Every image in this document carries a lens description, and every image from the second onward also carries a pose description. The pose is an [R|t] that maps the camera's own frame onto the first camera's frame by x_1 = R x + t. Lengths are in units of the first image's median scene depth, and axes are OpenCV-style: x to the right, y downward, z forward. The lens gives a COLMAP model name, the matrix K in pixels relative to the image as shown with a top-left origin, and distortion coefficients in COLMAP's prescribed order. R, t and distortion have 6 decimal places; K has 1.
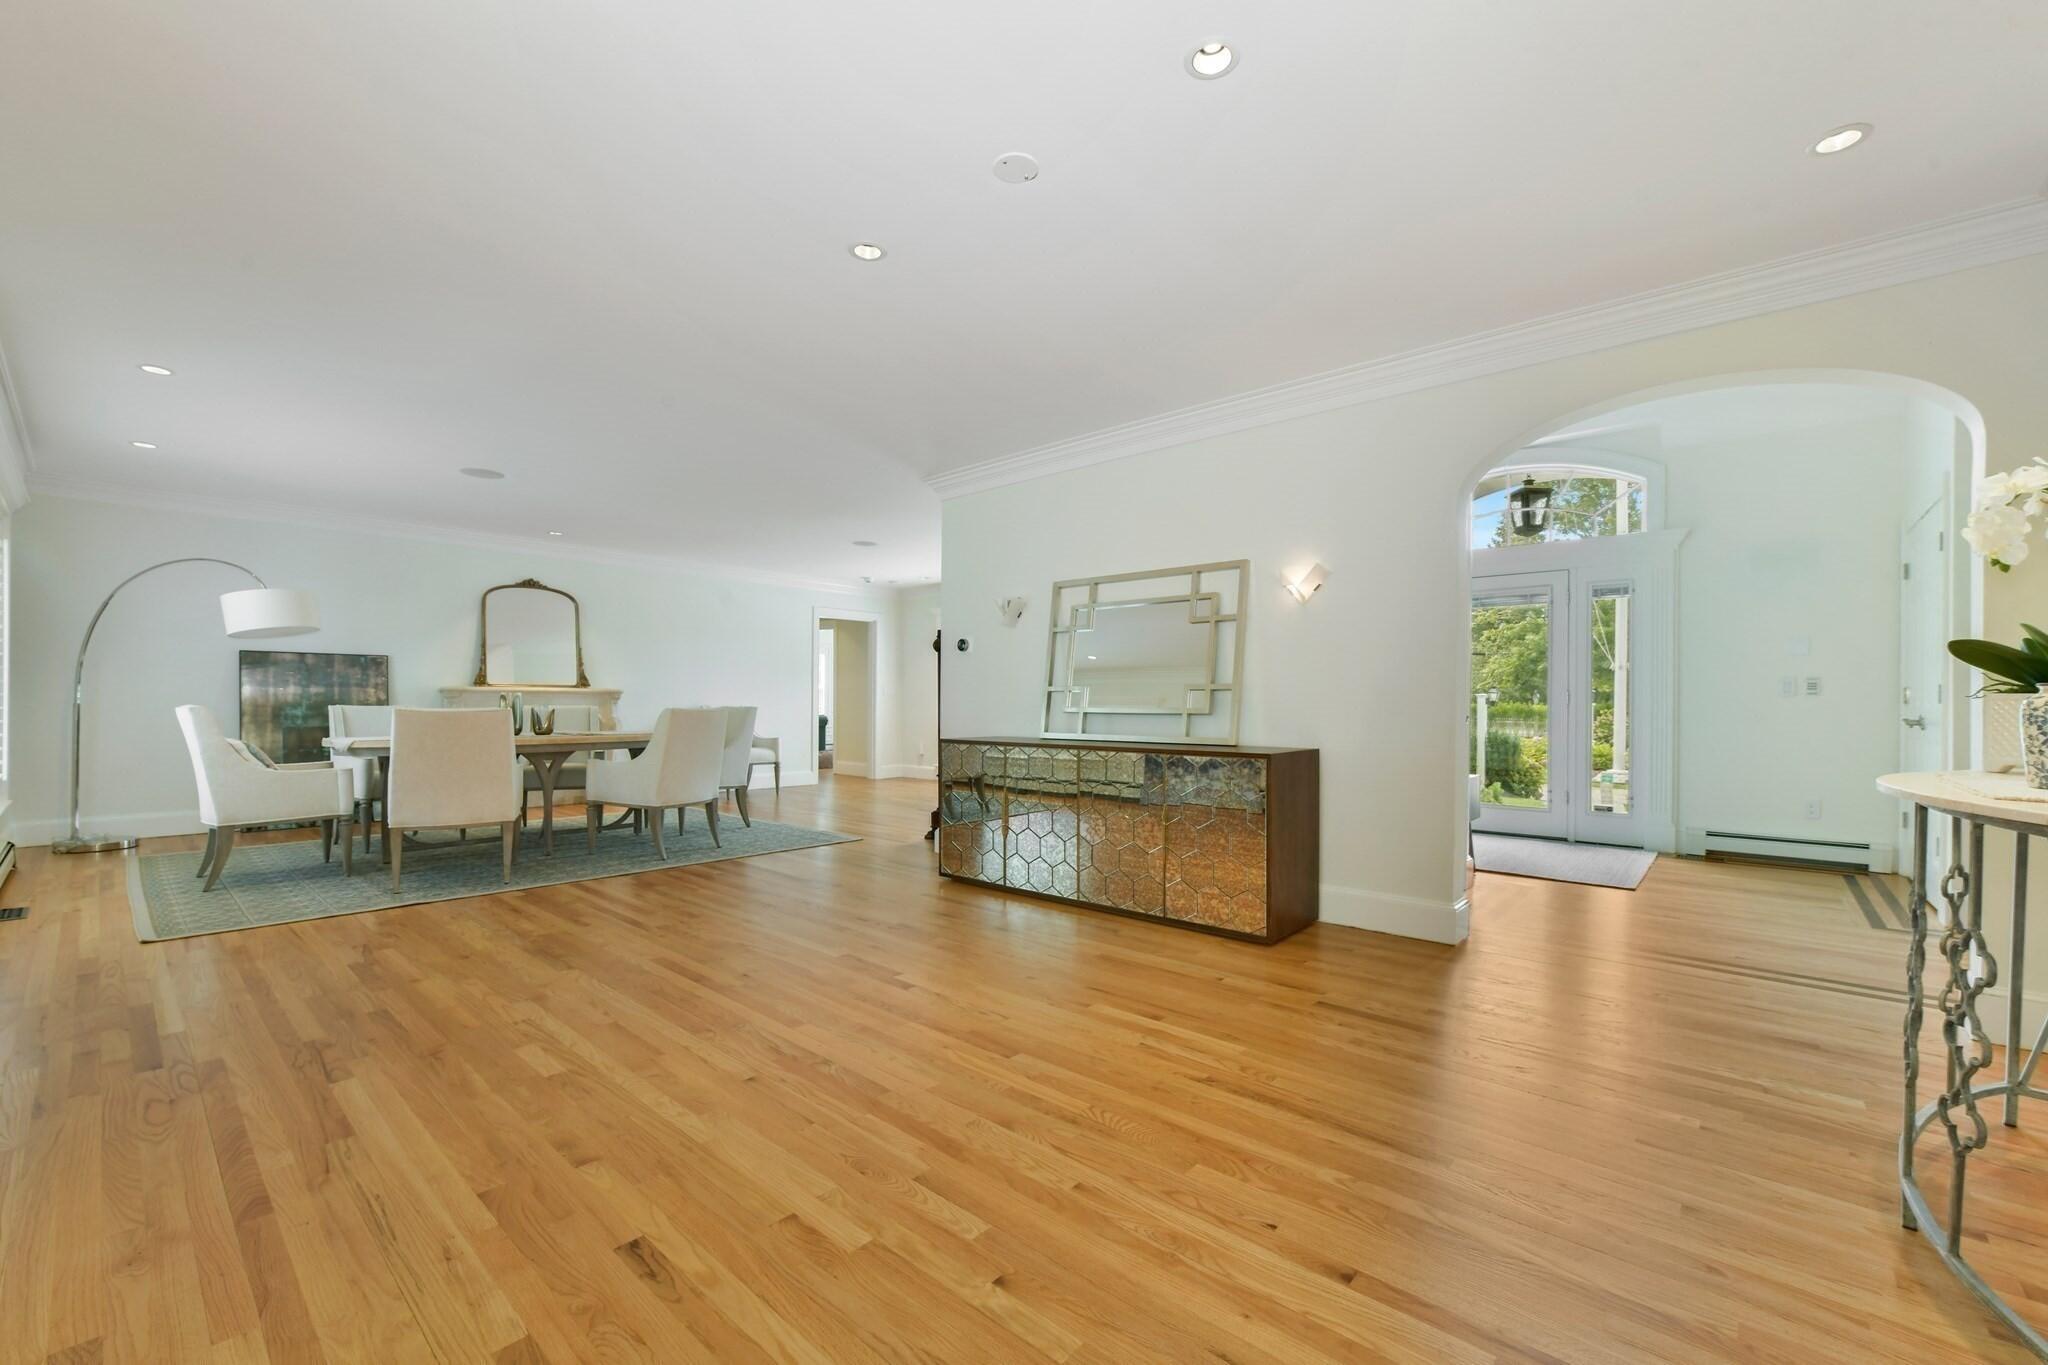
lens RADIAL K [[820.8, 0, 1022.0], [0, 820.8, 703.4], [0, 0, 1]] dist [-0.000489, -0.000167]
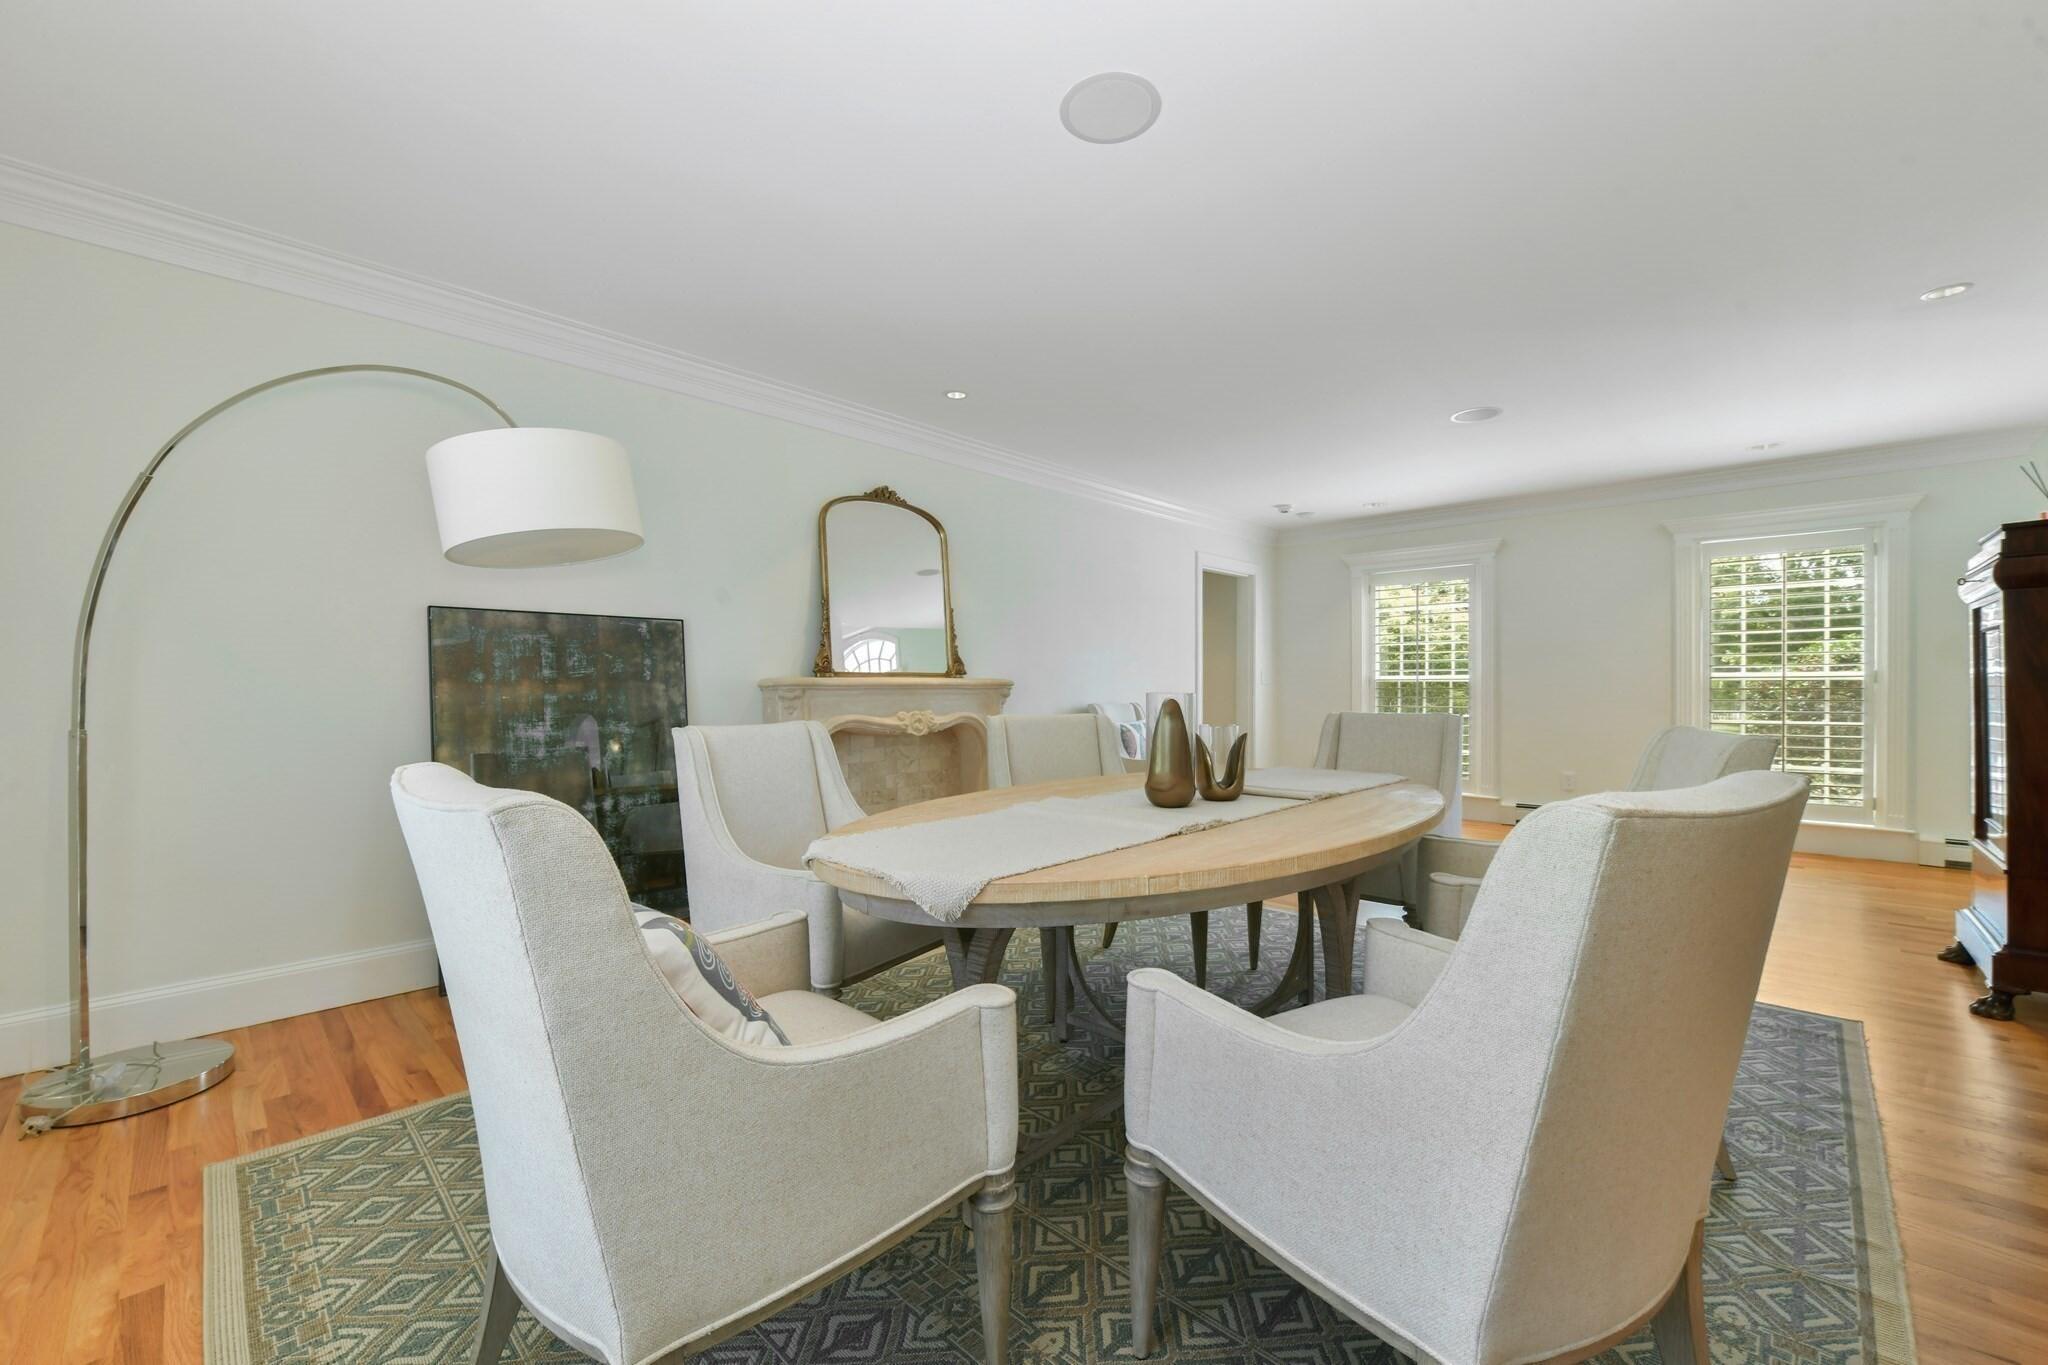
lens RADIAL K [[820.8, 0, 1030.6], [0, 820.8, 678.6], [0, 0, 1]] dist [-0.000489, -0.000167]
pose [[0.999227, -0.008747, -0.038330, -0.502454], [0.008270, 0.999887, -0.012563, -0.011886], [0.038435, 0.012236, 0.999186, 0.463120]]
